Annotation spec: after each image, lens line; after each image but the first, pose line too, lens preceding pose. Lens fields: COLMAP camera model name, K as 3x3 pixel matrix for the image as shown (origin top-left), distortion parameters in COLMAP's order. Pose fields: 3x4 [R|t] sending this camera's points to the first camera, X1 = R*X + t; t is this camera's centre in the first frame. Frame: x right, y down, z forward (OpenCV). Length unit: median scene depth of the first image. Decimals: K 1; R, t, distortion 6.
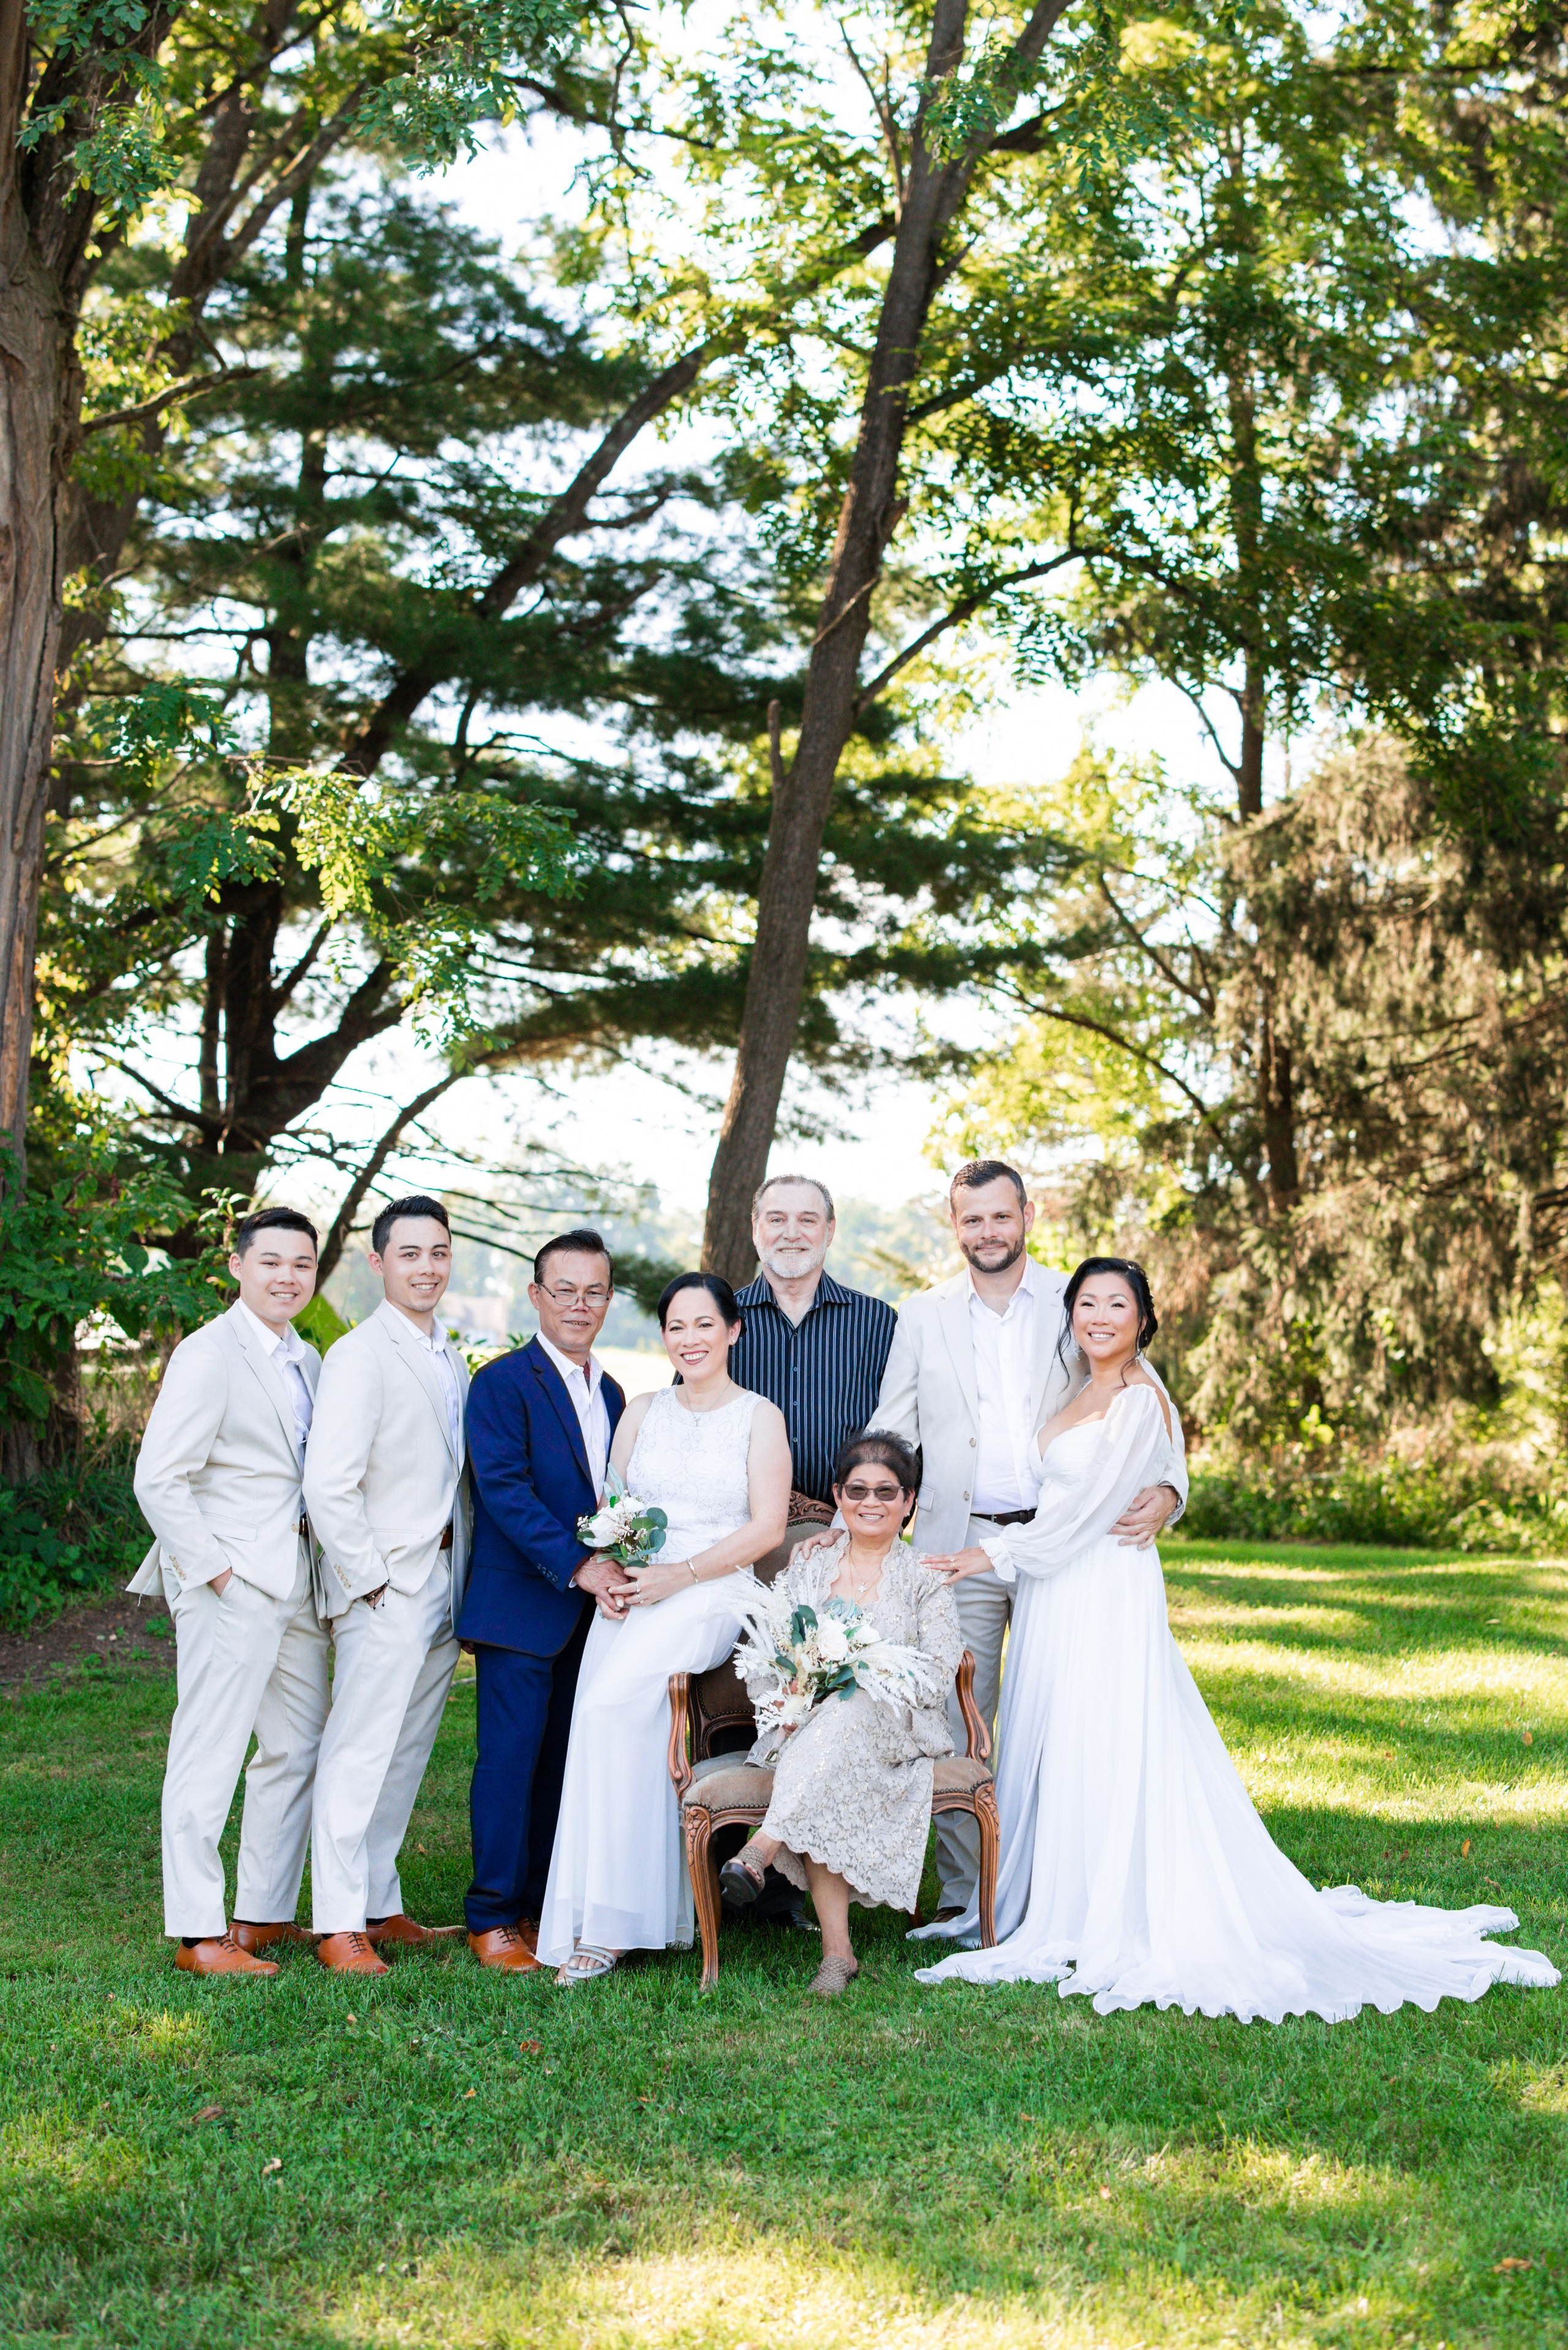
lens RADIAL K [[4120.4, 0, 784.0], [0, 4120.4, 1175.0], [0, 0, 1]] dist [-0.049012, -1.170316]
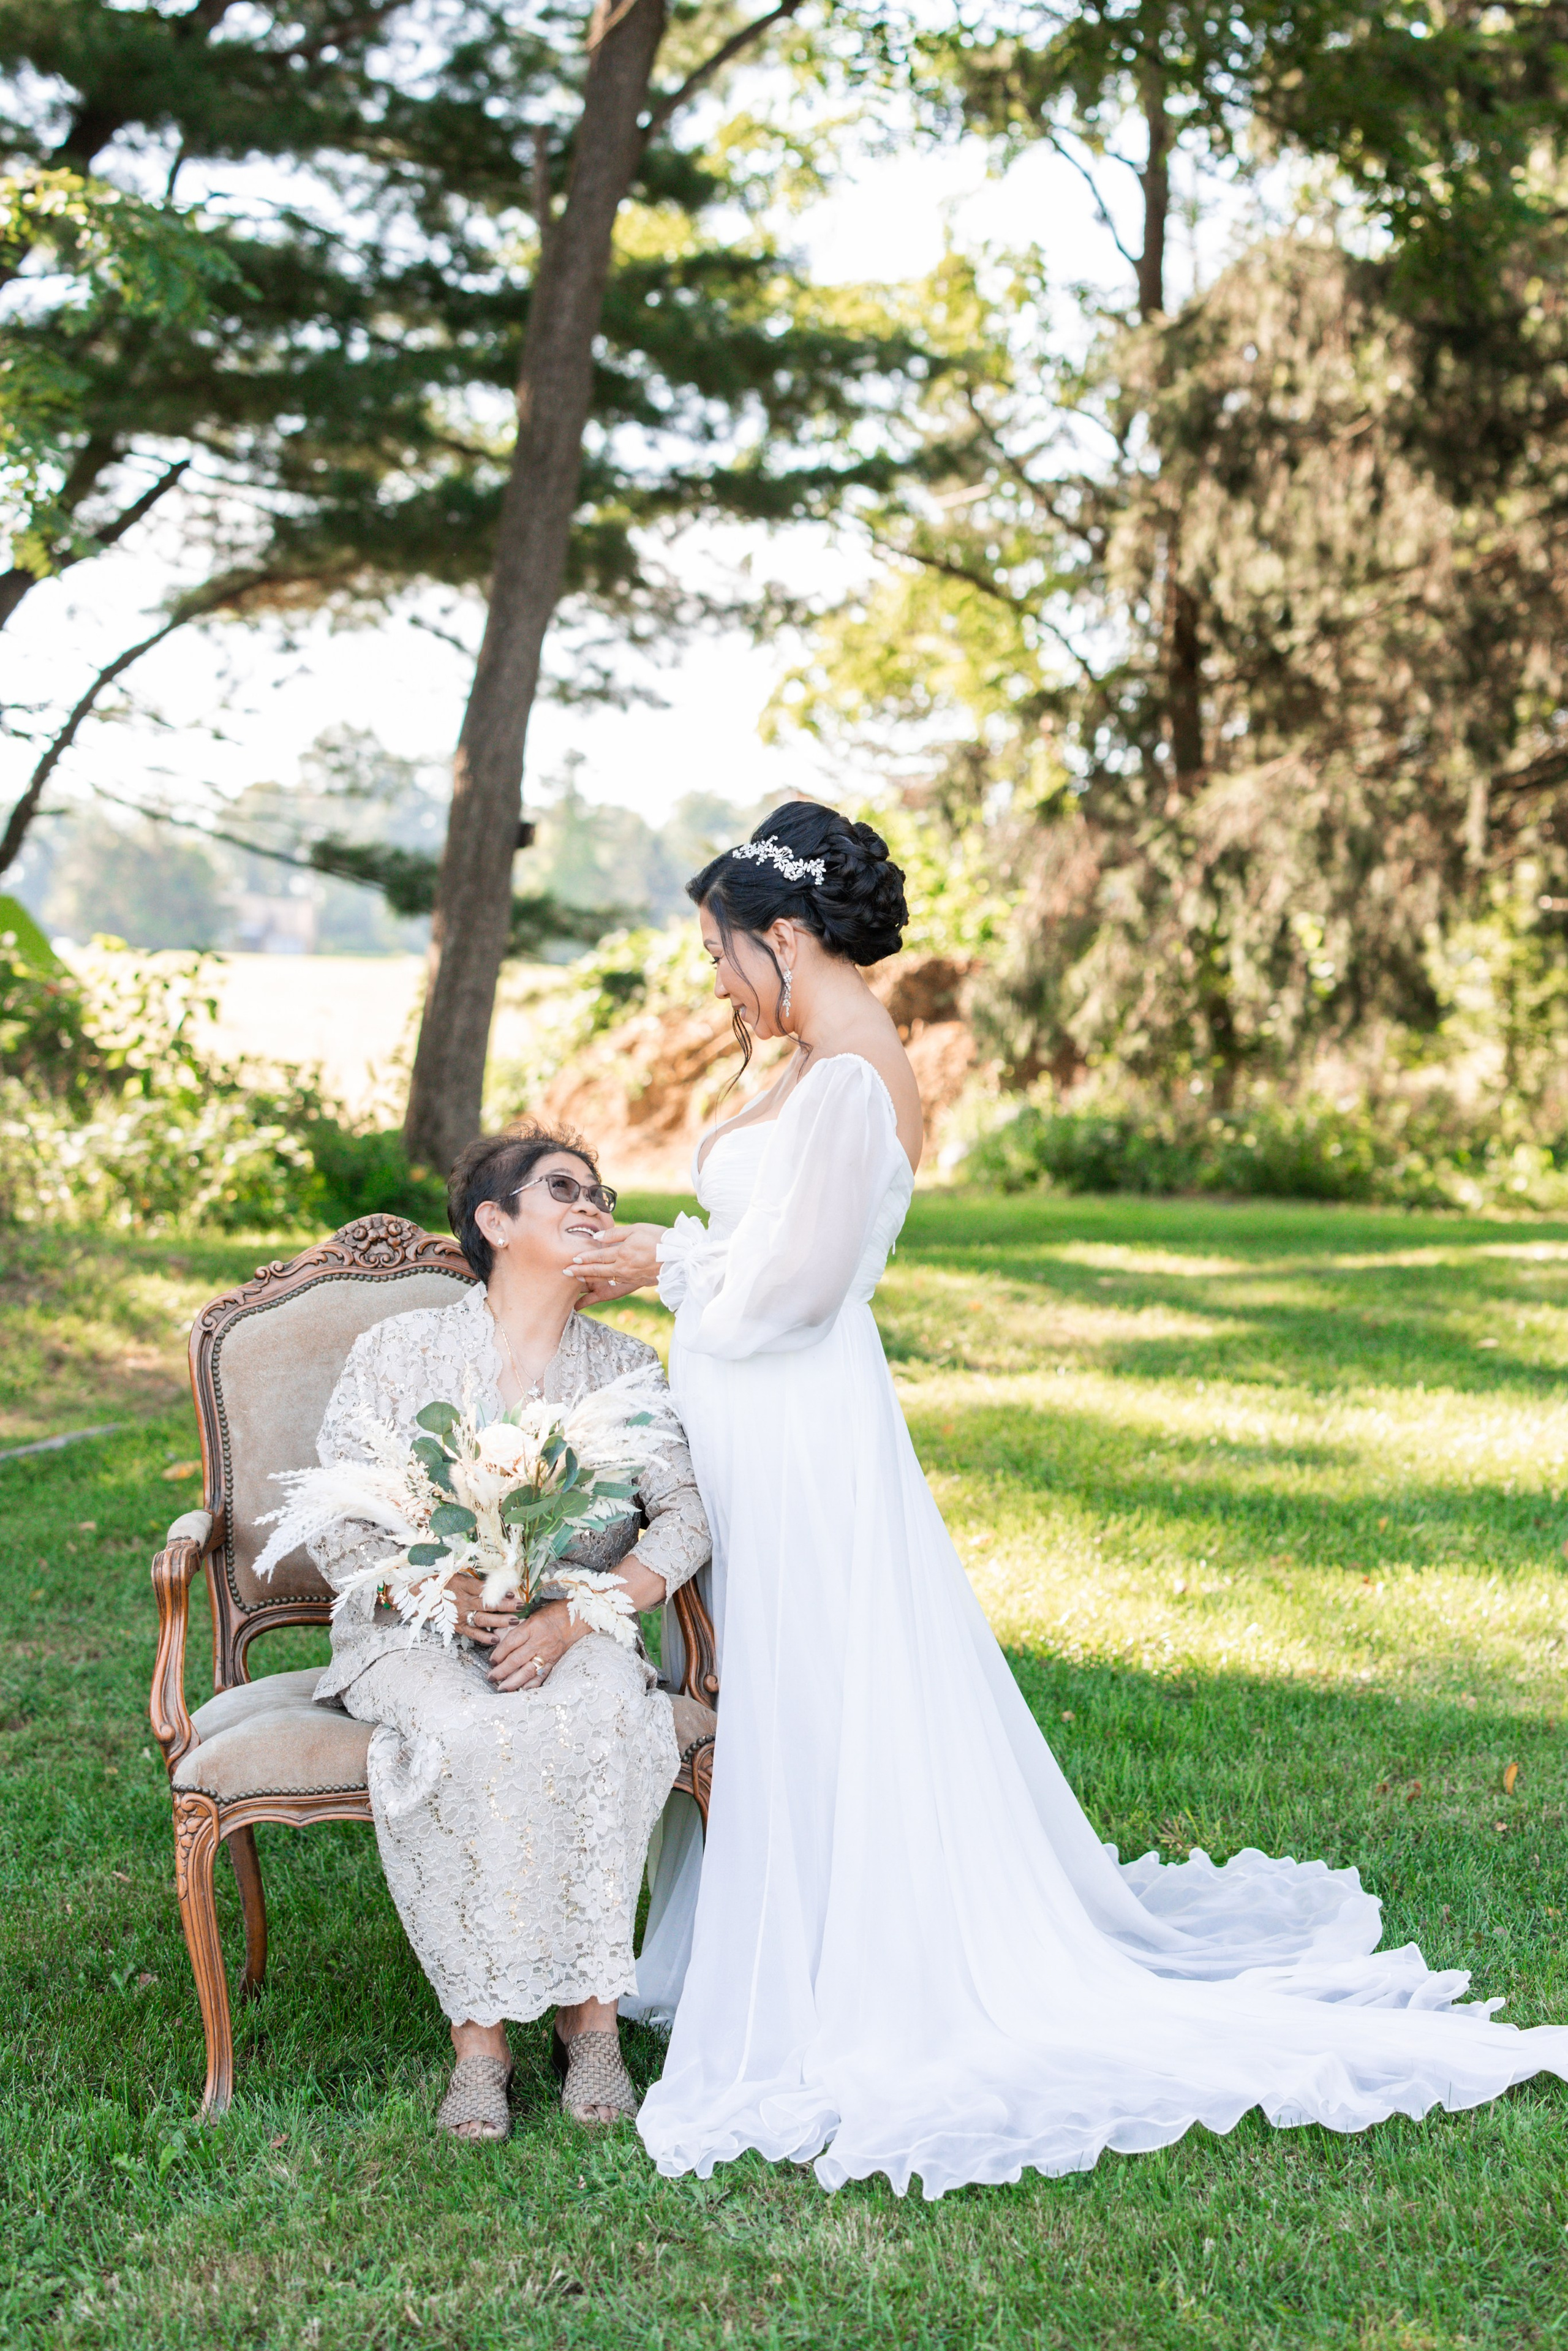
lens RADIAL K [[4121.9, 0, 784.0], [0, 4121.9, 1175.5], [0, 0, 1]] dist [-0.049012, -1.170316]
pose [[0.999678, -0.001170, 0.025334, 0.019266], [-0.001246, 0.995464, 0.095129, 0.006009], [-0.025331, -0.095130, 0.995143, 0.172075]]
